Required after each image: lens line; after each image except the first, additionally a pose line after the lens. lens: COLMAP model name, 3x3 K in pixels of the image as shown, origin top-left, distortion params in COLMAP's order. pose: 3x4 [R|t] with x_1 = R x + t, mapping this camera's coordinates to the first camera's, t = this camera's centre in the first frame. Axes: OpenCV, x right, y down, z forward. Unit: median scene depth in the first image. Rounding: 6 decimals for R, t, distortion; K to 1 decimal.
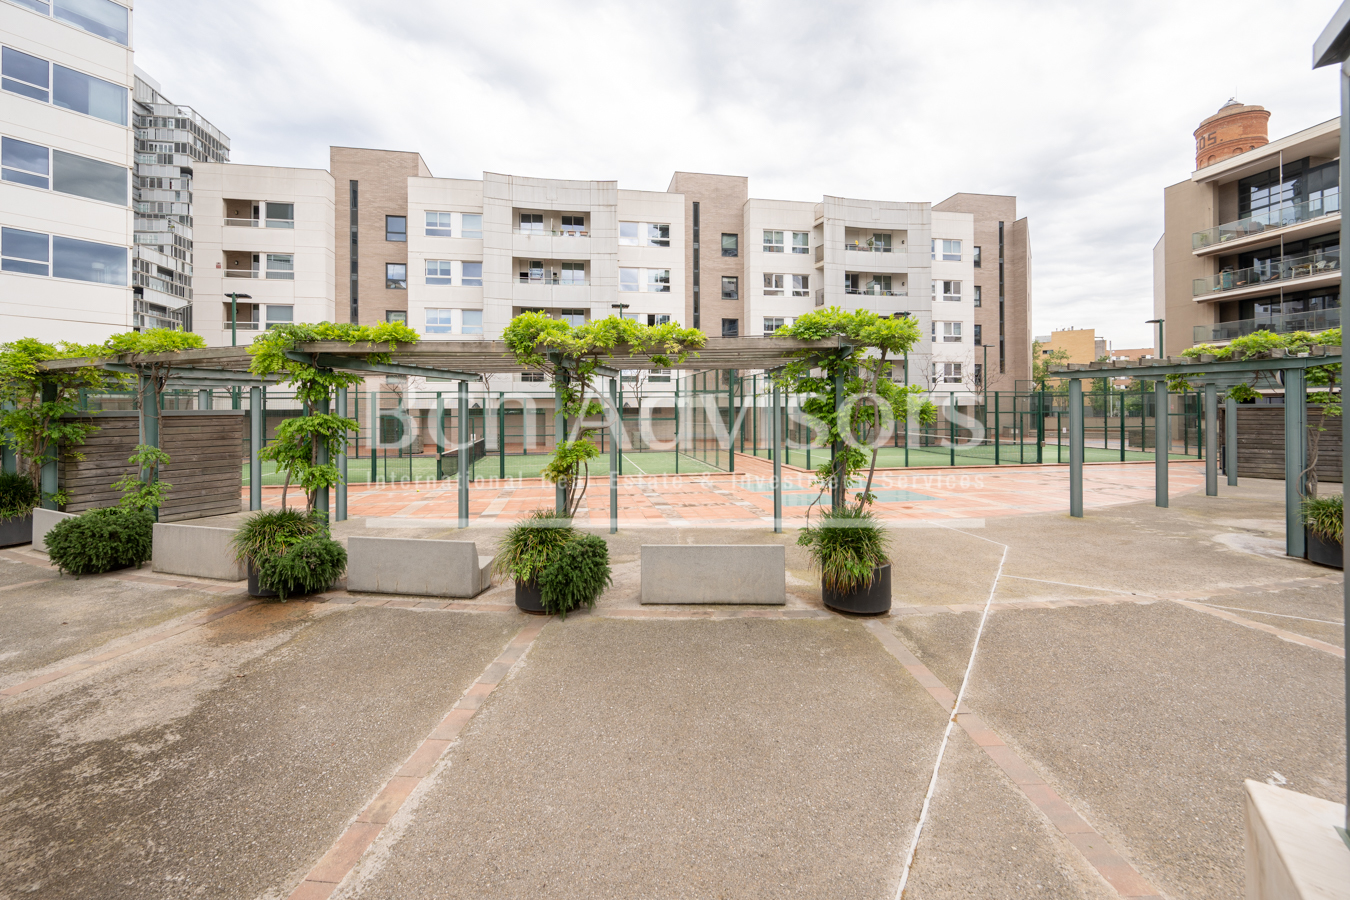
lens RADIAL K [[551.2, 0, 671.7], [0, 551.2, 407.4], [0, 0, 1]] dist [0.001968, 0.000160]
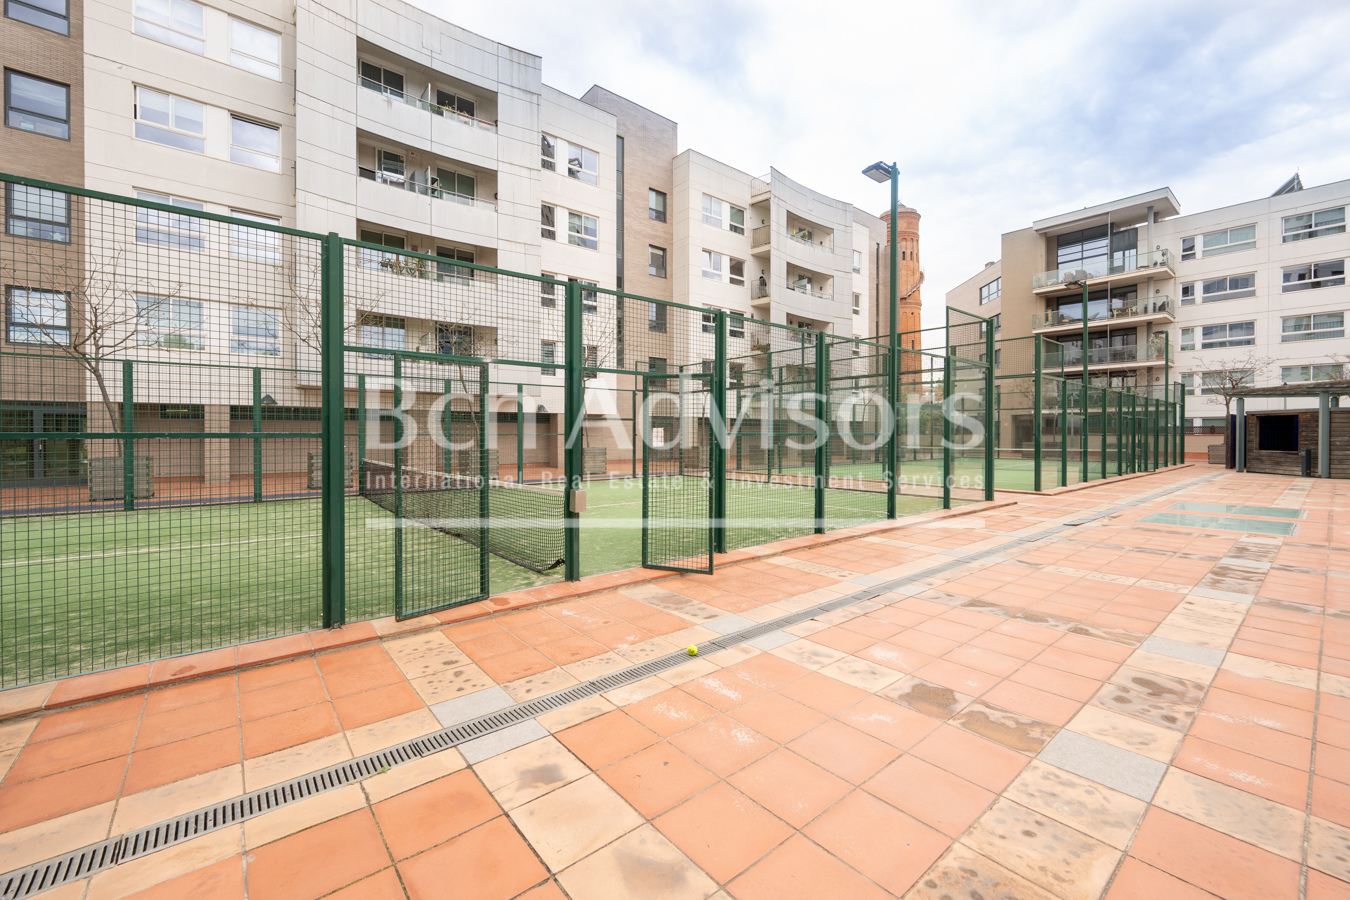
lens RADIAL K [[536.1, 0, 676.1], [0, 536.1, 444.3], [0, 0, 1]] dist [0.000171, 0.000183]
pose [[0.871538, -0.004570, 0.490306, -0.261751], [-0.005622, 0.999798, 0.019312, 0.024854], [-0.490296, -0.019587, 0.871336, 0.363015]]
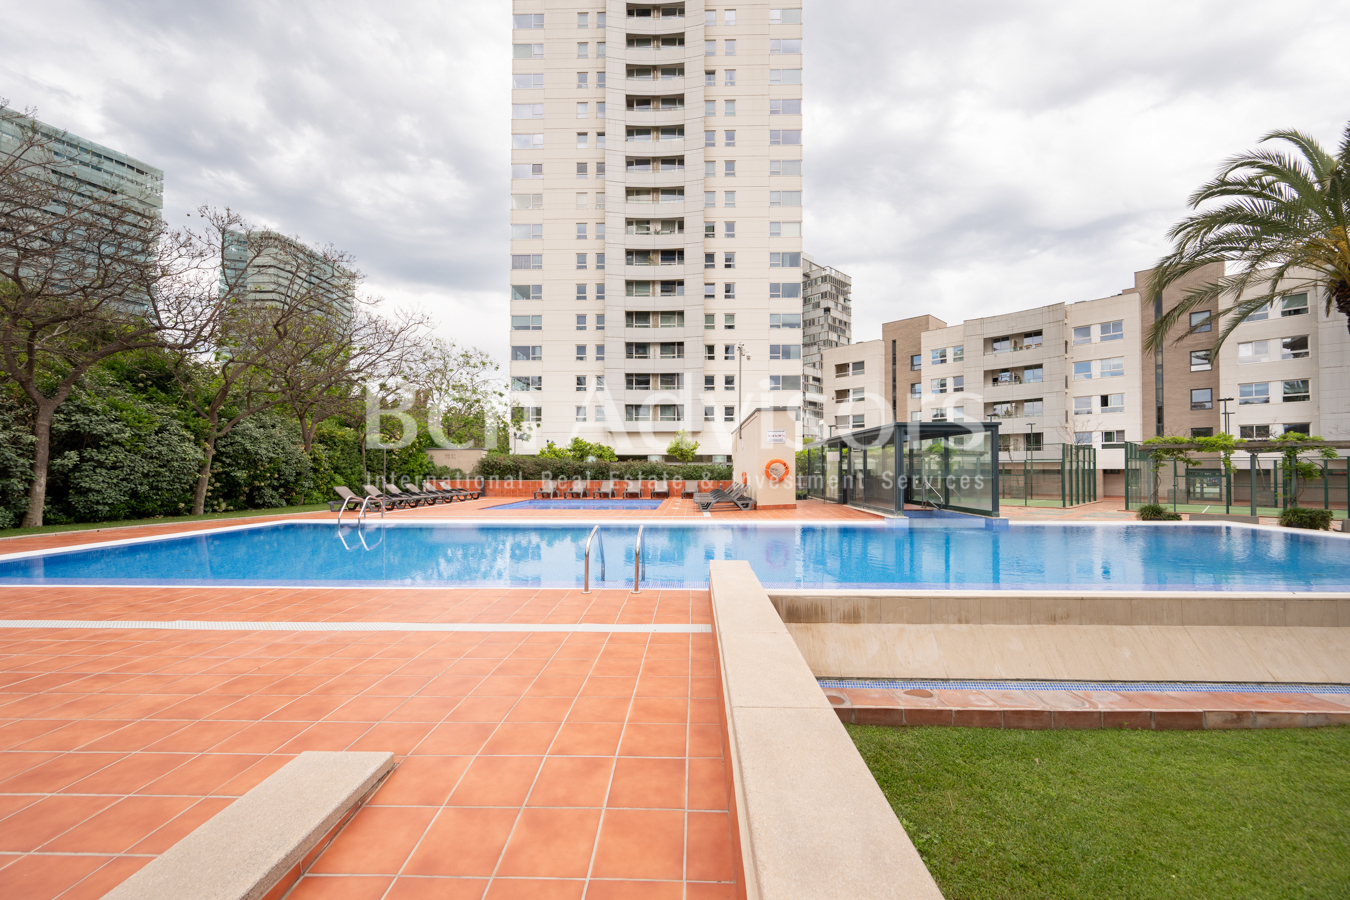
lens RADIAL K [[540.4, 0, 677.8], [0, 540.4, 457.7], [0, 0, 1]] dist [-0.000412, 0.000195]
pose [[0.543746, -0.013643, -0.839139, 0.480359], [-0.003451, 0.999823, -0.018492, -0.000260], [0.839243, 0.012951, 0.543603, -0.500628]]
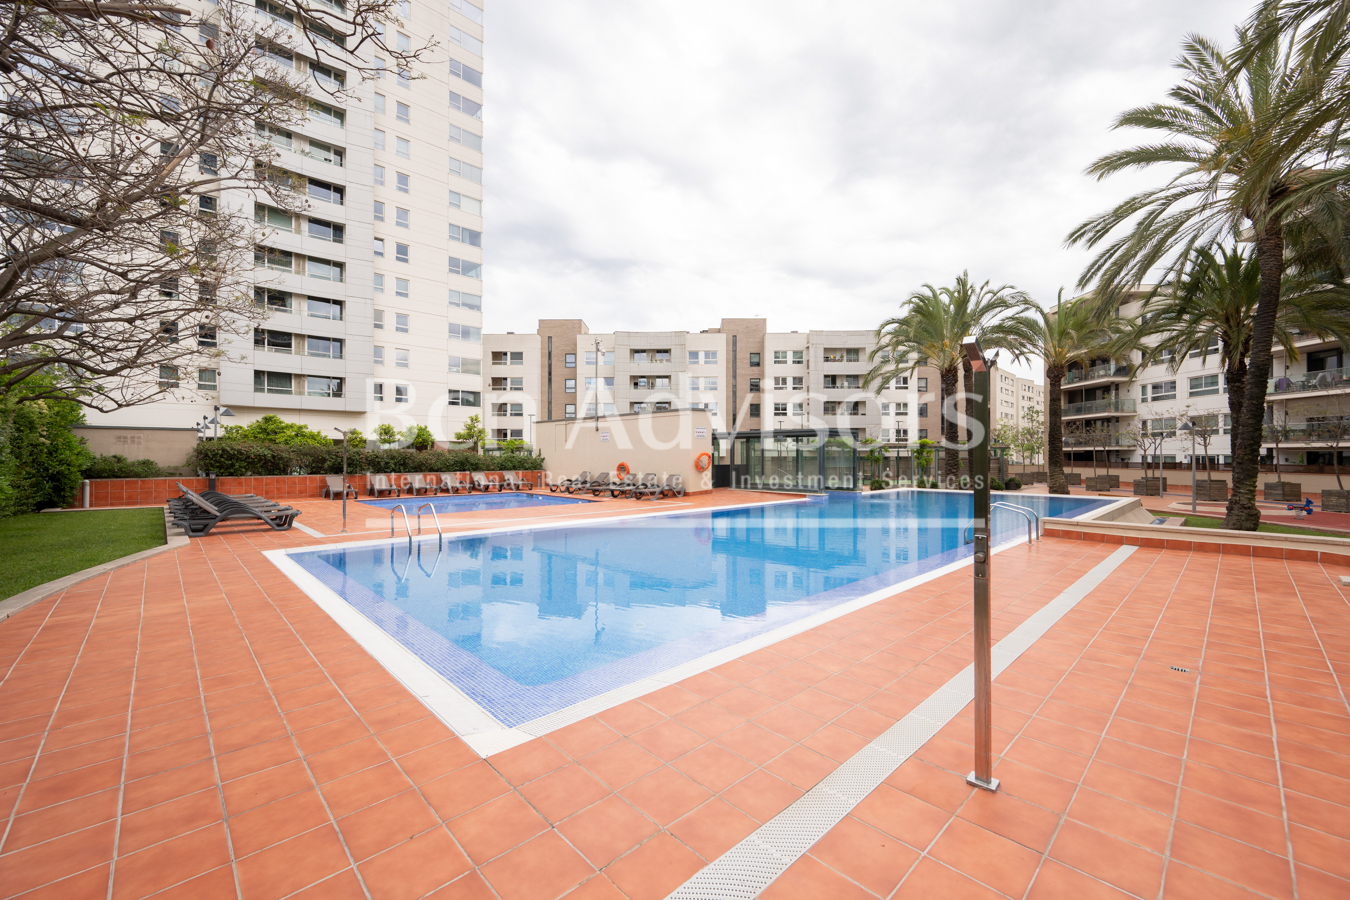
lens RADIAL K [[536.1, 0, 676.1], [0, 536.1, 444.3], [0, 0, 1]] dist [0.000171, 0.000183]
pose [[0.979177, 0.000913, -0.203005, 0.220823], [-0.005100, 0.999785, -0.020103, -0.004583], [0.202943, 0.020720, 0.978971, -0.699160]]
